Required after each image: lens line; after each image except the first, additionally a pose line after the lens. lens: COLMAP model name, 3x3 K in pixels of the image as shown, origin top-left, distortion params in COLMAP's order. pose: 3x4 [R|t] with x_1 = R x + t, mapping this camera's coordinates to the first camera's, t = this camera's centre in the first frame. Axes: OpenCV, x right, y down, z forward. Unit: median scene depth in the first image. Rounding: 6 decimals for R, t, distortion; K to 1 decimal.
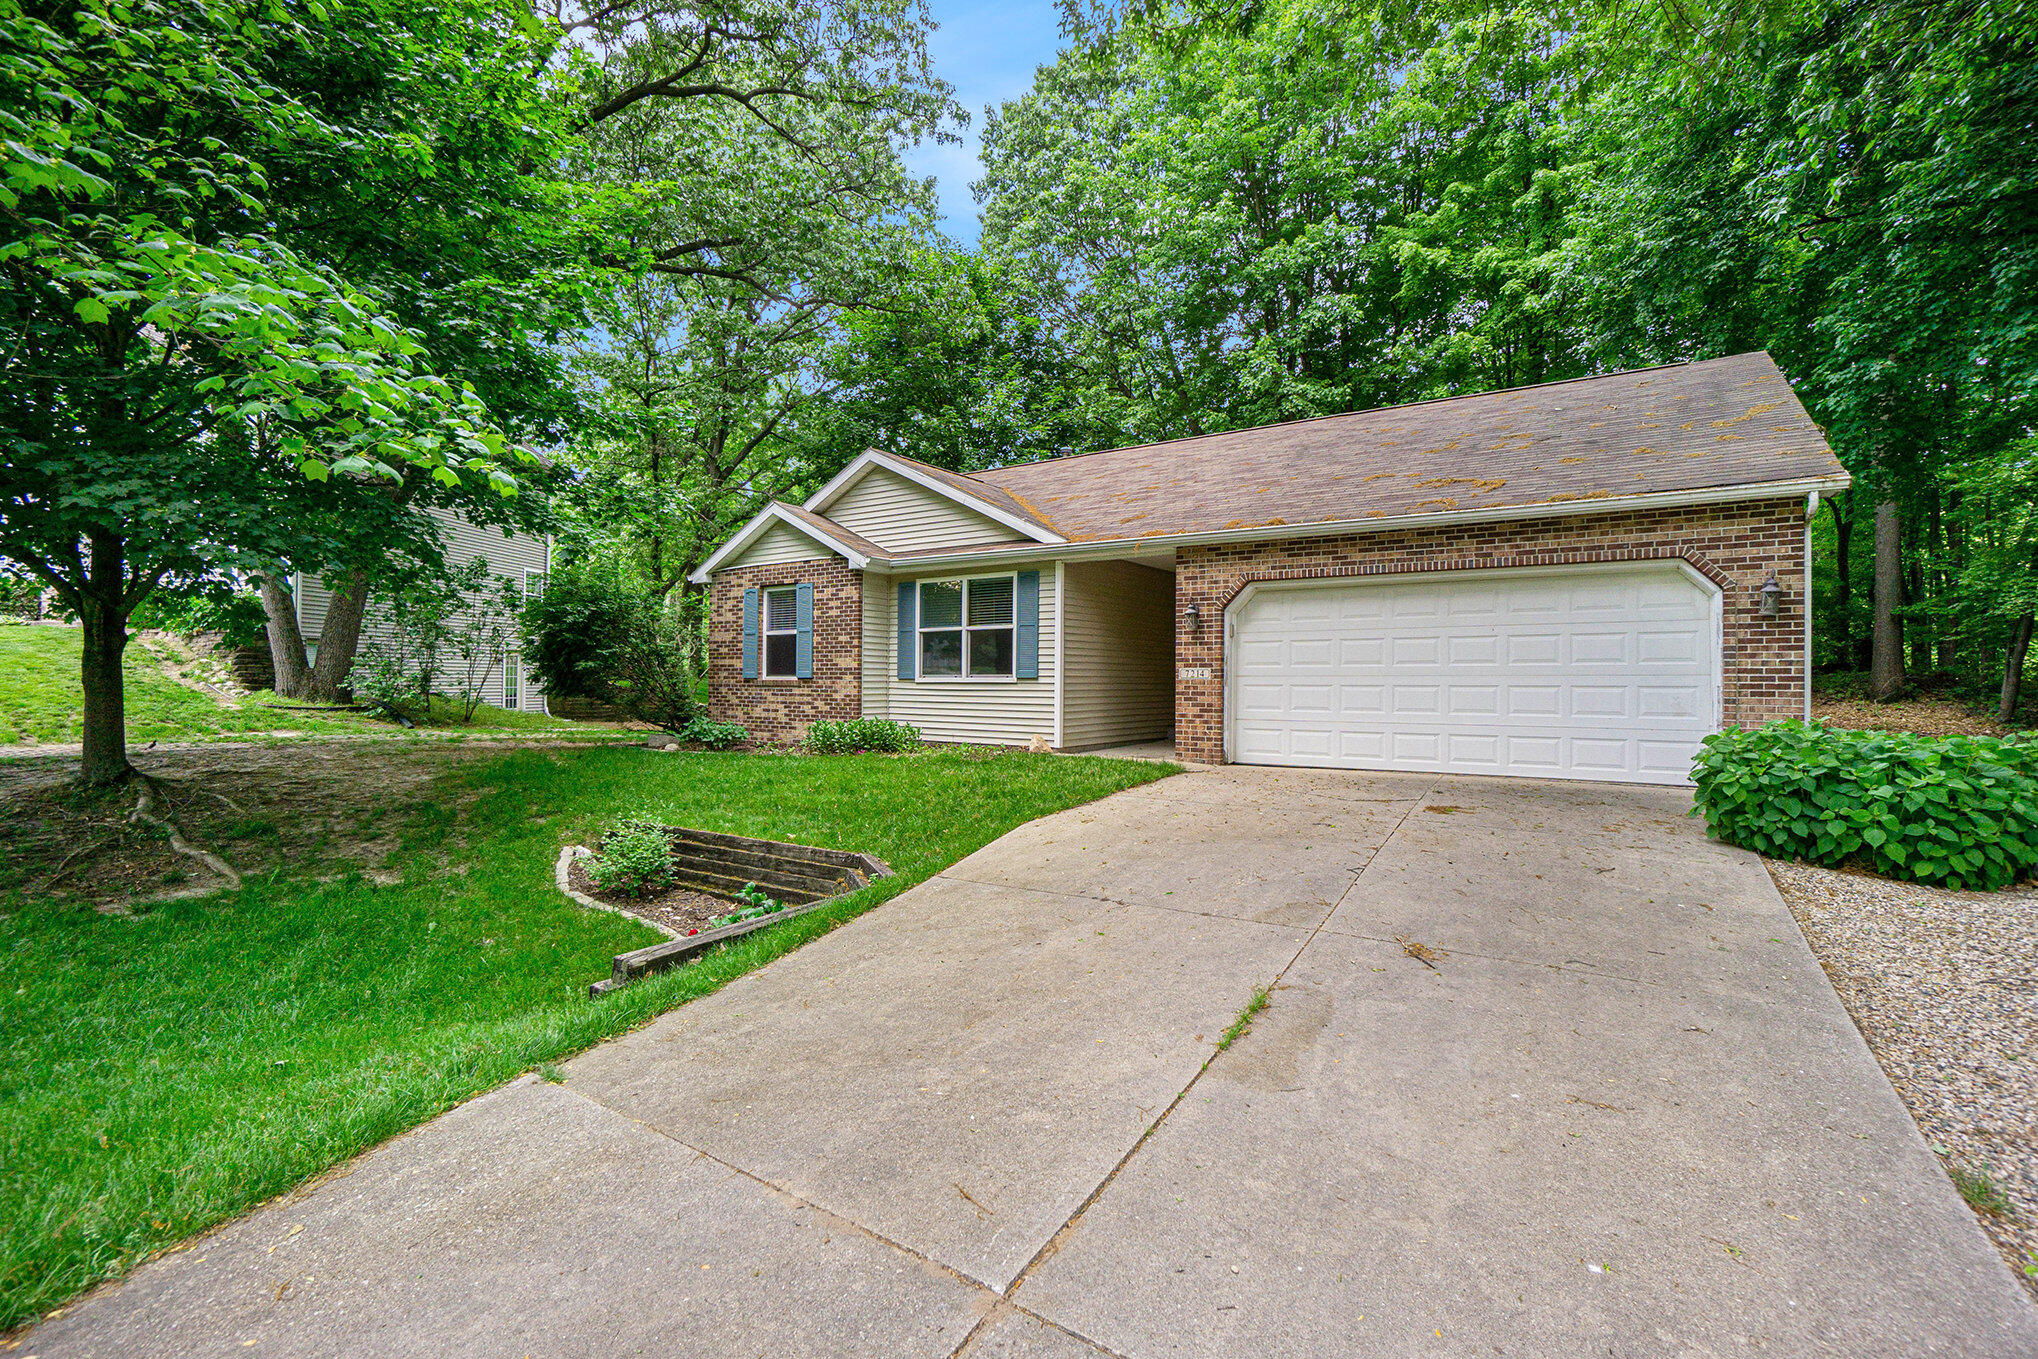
lens RADIAL K [[908.7, 0, 1019.0], [0, 908.7, 632.3], [0, 0, 1]] dist [-0.022822, 0.000024]
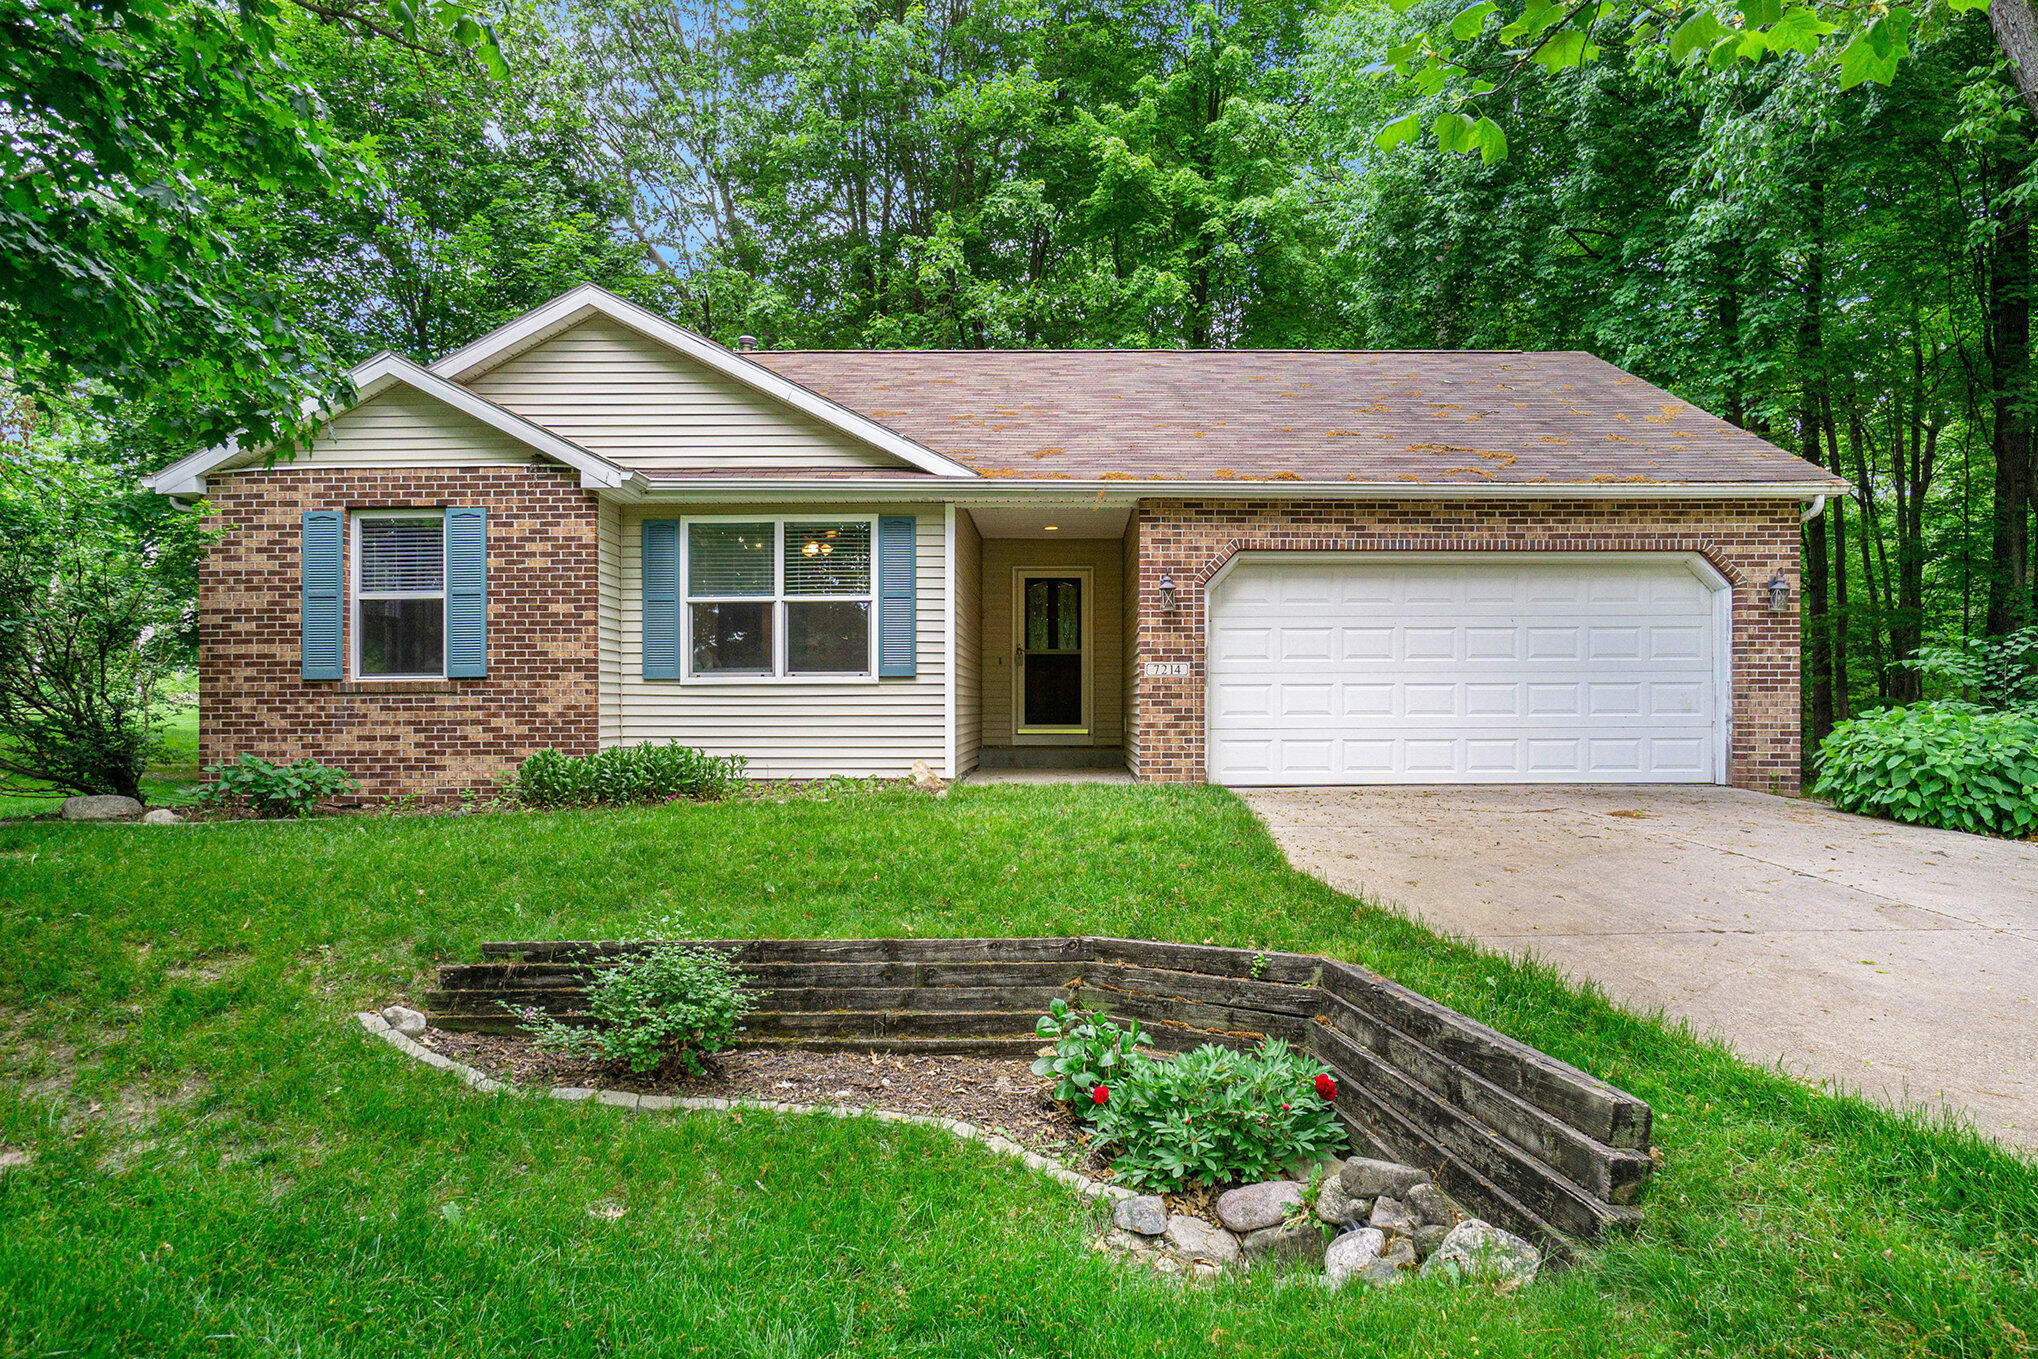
lens RADIAL K [[1237.3, 0, 1022.3], [0, 1237.3, 706.8], [0, 0, 1]] dist [-0.015320, 0.017686]
pose [[0.824159, -0.009298, 0.566283, -0.480843], [-0.023878, 0.998406, 0.051145, 0.026658], [-0.565855, -0.055673, 0.822623, 0.222493]]
